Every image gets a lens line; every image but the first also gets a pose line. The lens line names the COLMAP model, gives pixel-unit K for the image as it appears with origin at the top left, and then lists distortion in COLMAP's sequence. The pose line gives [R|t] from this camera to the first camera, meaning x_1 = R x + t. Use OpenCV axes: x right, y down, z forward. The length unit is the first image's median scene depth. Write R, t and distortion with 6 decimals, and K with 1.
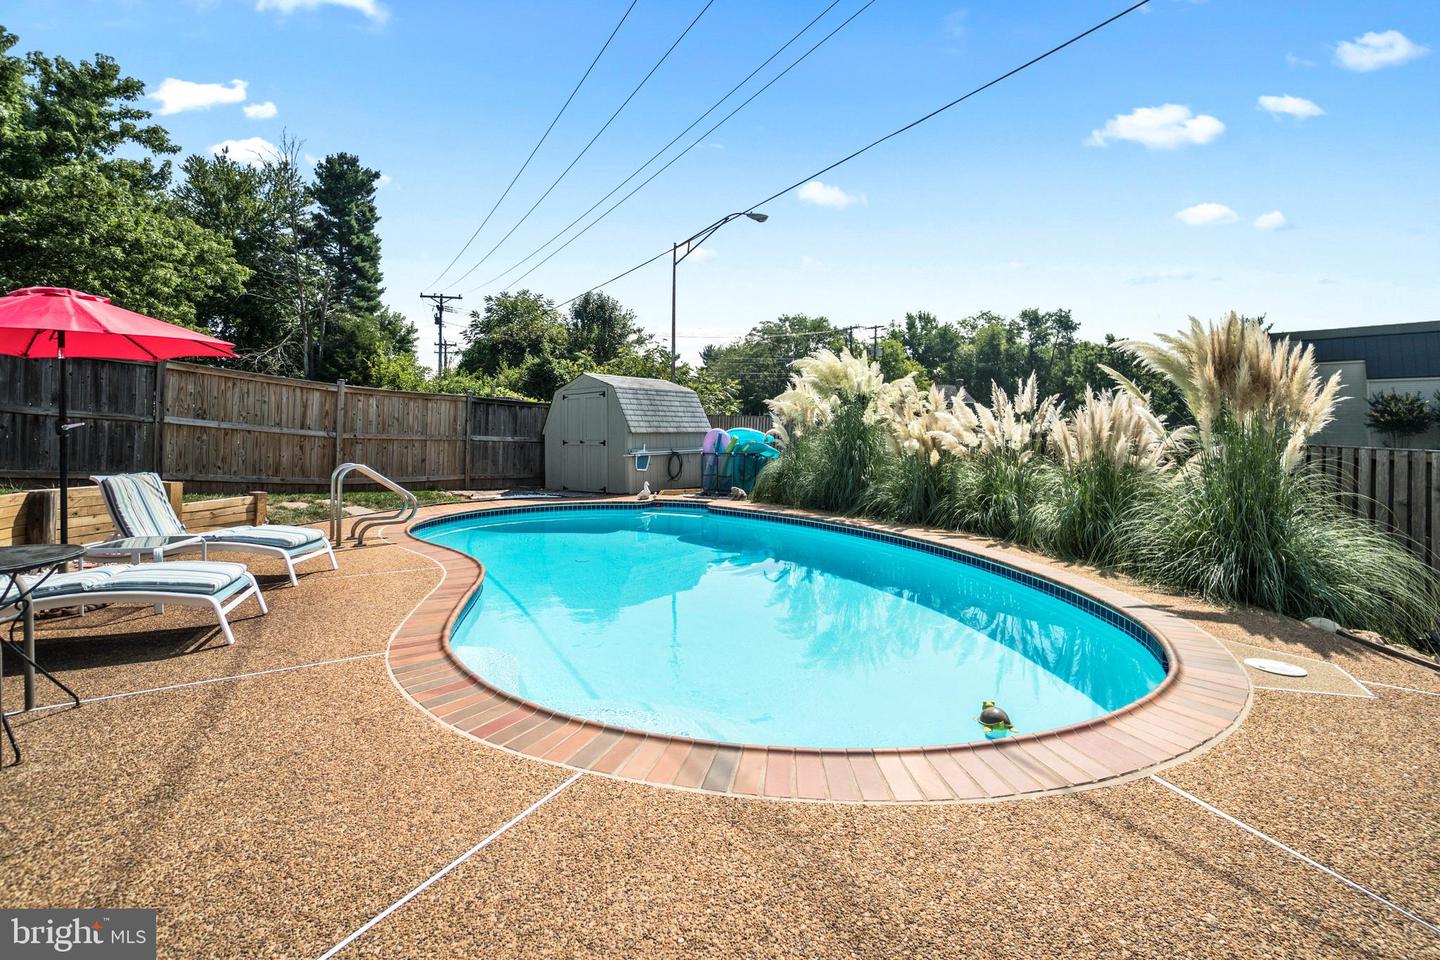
lens RADIAL K [[656.9, 0, 700.0], [0, 656.9, 418.1], [0, 0, 1]] dist [-0.051753, 0.020328]
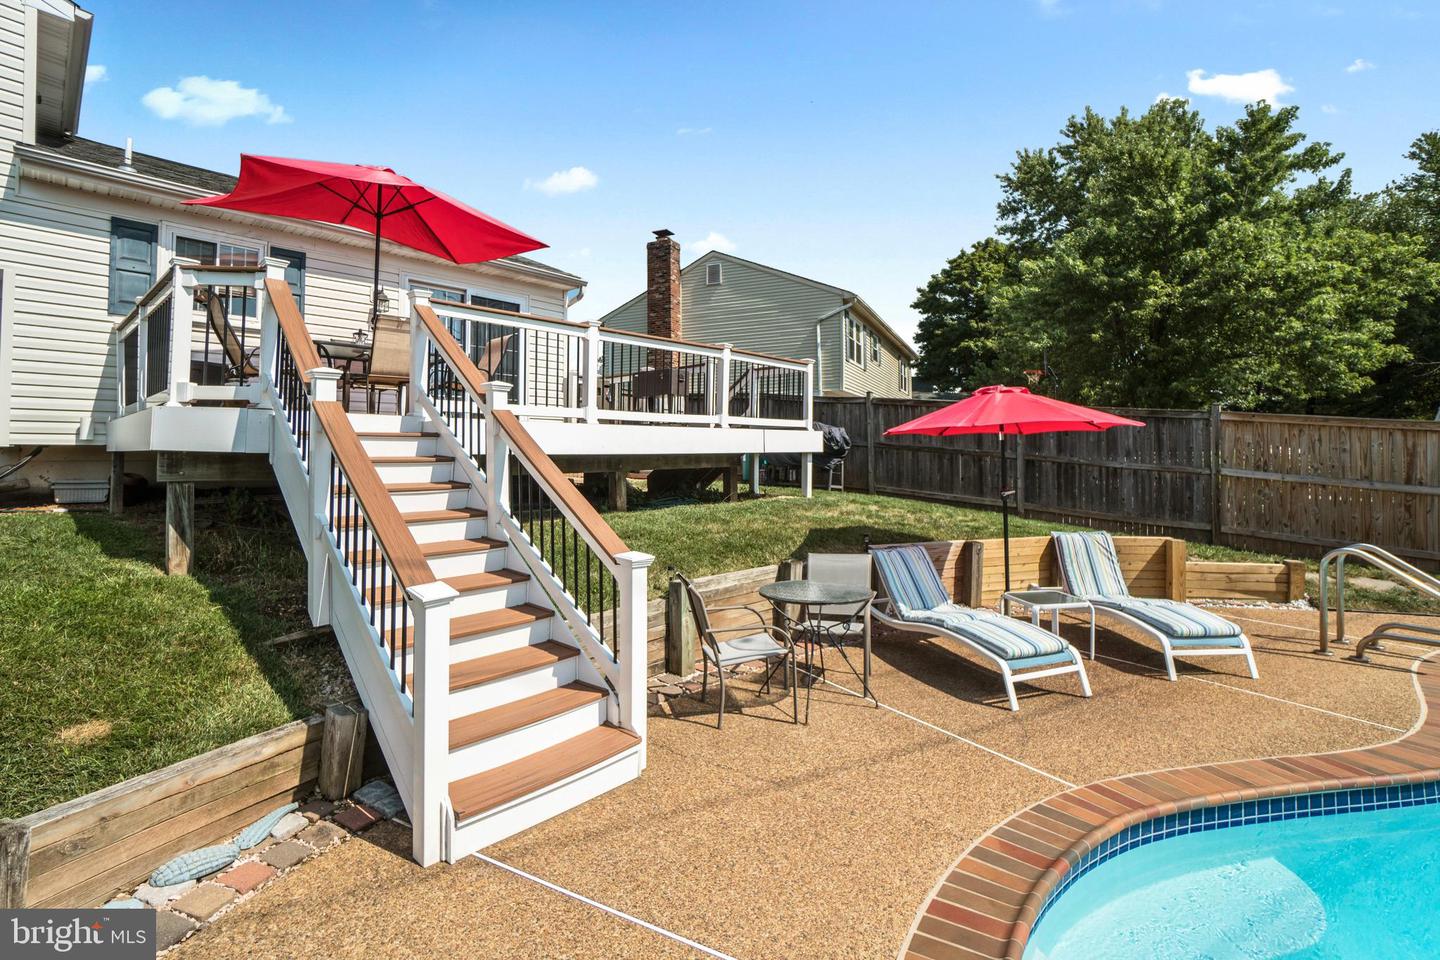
lens RADIAL K [[659.7, 0, 703.4], [0, 659.7, 434.5], [0, 0, 1]] dist [-0.058921, 0.023354]
pose [[-0.006915, -0.030562, -0.999509, 0.044204], [0.017090, 0.999383, -0.030677, -0.010538], [0.999830, -0.017294, -0.006388, 0.056842]]
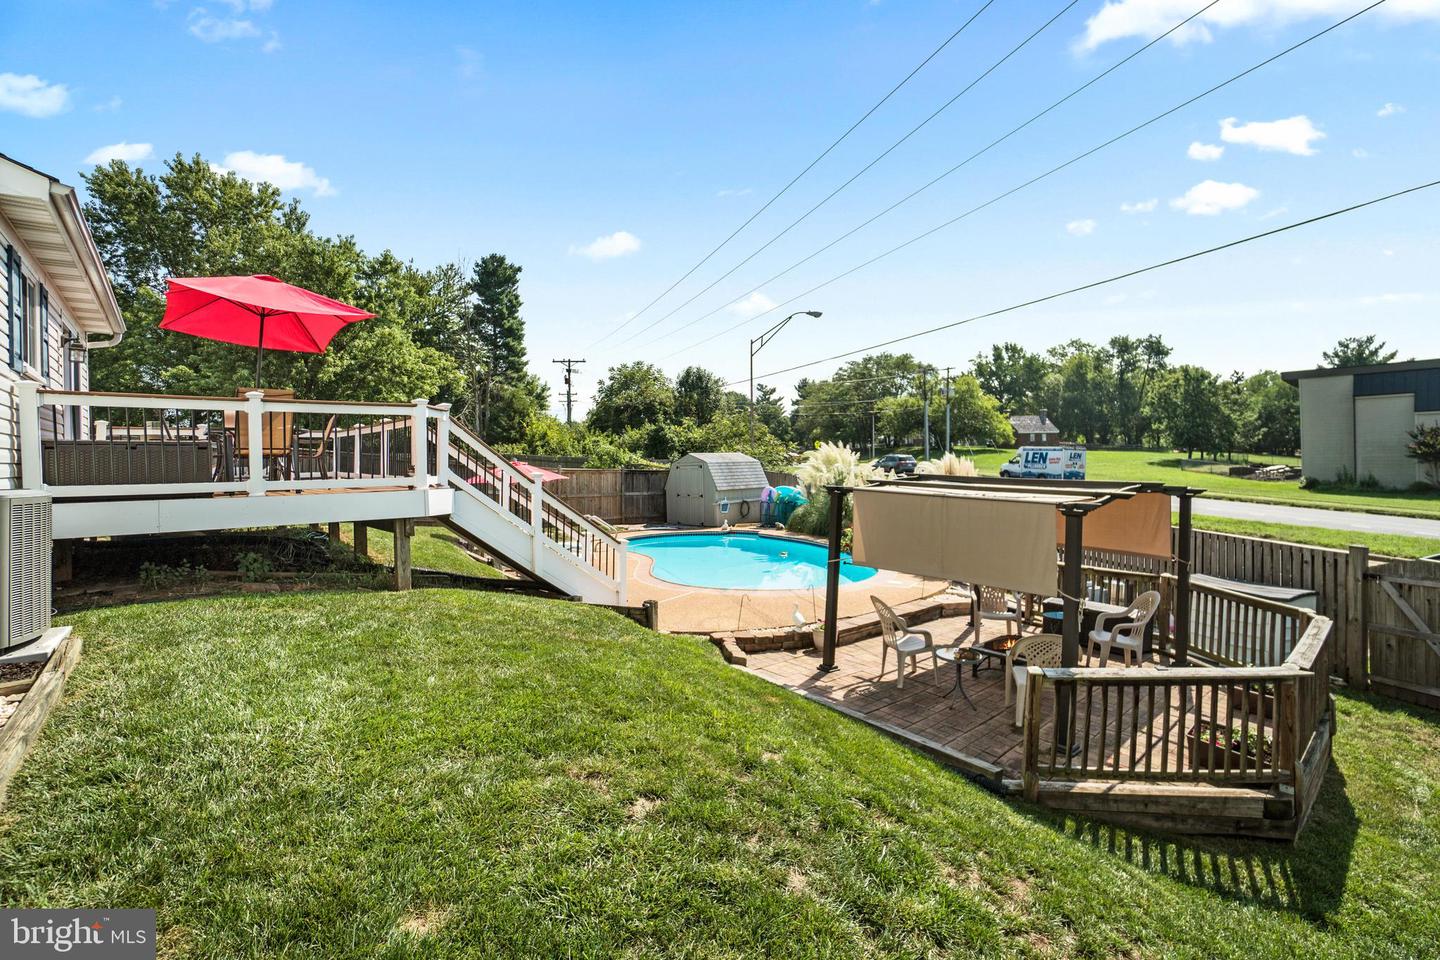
lens RADIAL K [[651.6, 0, 712.4], [0, 651.6, 471.2], [0, 0, 1]] dist [-0.060776, 0.026149]
pose [[0.990620, -0.014203, -0.135909, 0.043644], [0.019842, 0.998993, 0.040233, -0.037289], [0.135200, -0.042553, 0.989904, -0.260622]]
